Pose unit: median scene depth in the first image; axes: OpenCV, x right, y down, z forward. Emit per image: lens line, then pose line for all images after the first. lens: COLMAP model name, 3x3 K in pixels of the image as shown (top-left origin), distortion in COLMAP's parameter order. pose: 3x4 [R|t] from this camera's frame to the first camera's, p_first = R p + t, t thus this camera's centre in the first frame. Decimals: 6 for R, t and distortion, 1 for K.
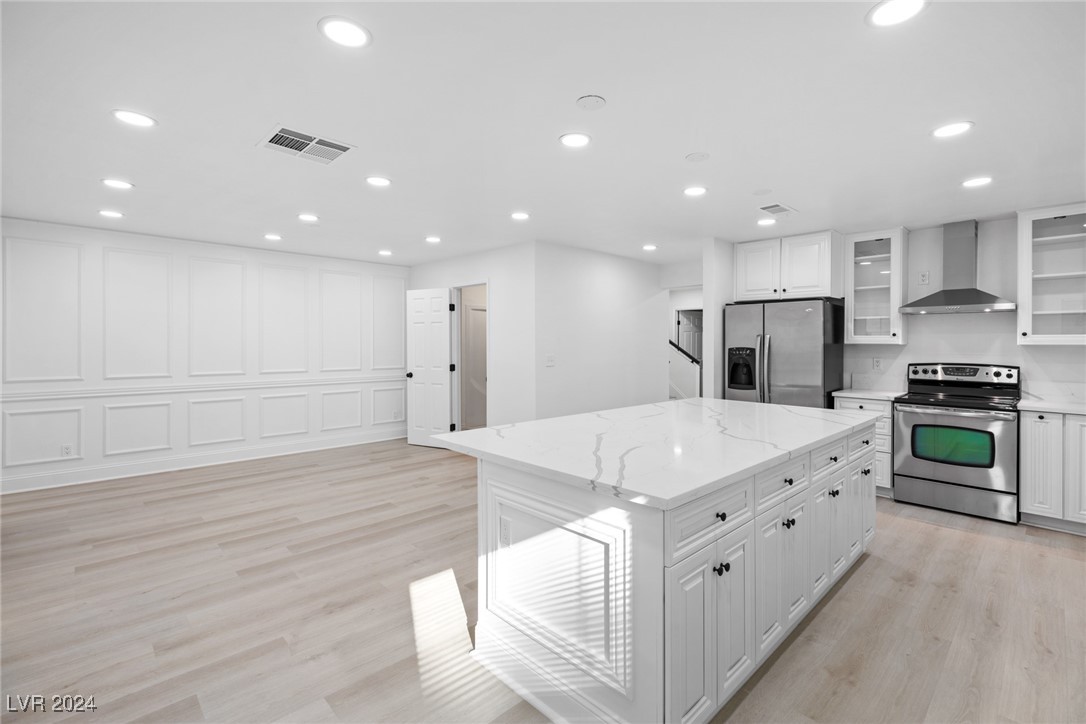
lens RADIAL K [[485.8, 0, 550.0], [0, 485.8, 354.5], [0, 0, 1]] dist [0.003981, 0.000056]
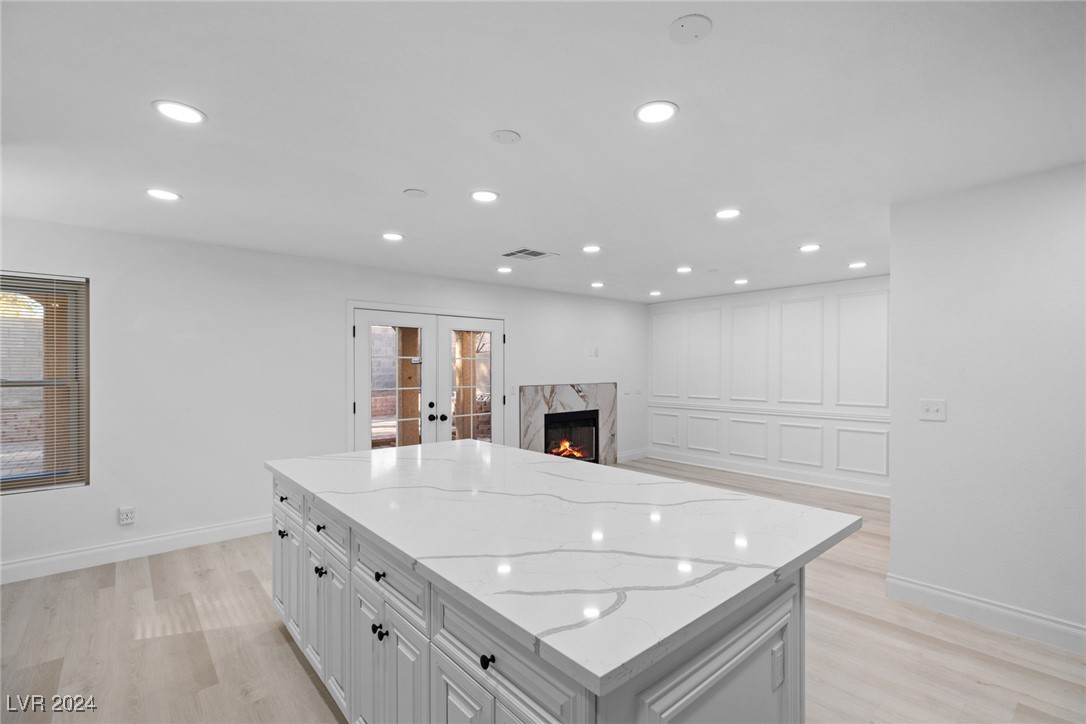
lens RADIAL K [[485.8, 0, 550.0], [0, 485.8, 354.5], [0, 0, 1]] dist [0.003981, 0.000056]
pose [[-0.057549, -0.038315, -0.997607, 0.591189], [-0.025413, 0.998996, -0.036902, -0.015379], [0.998019, 0.023228, -0.058465, 0.613346]]
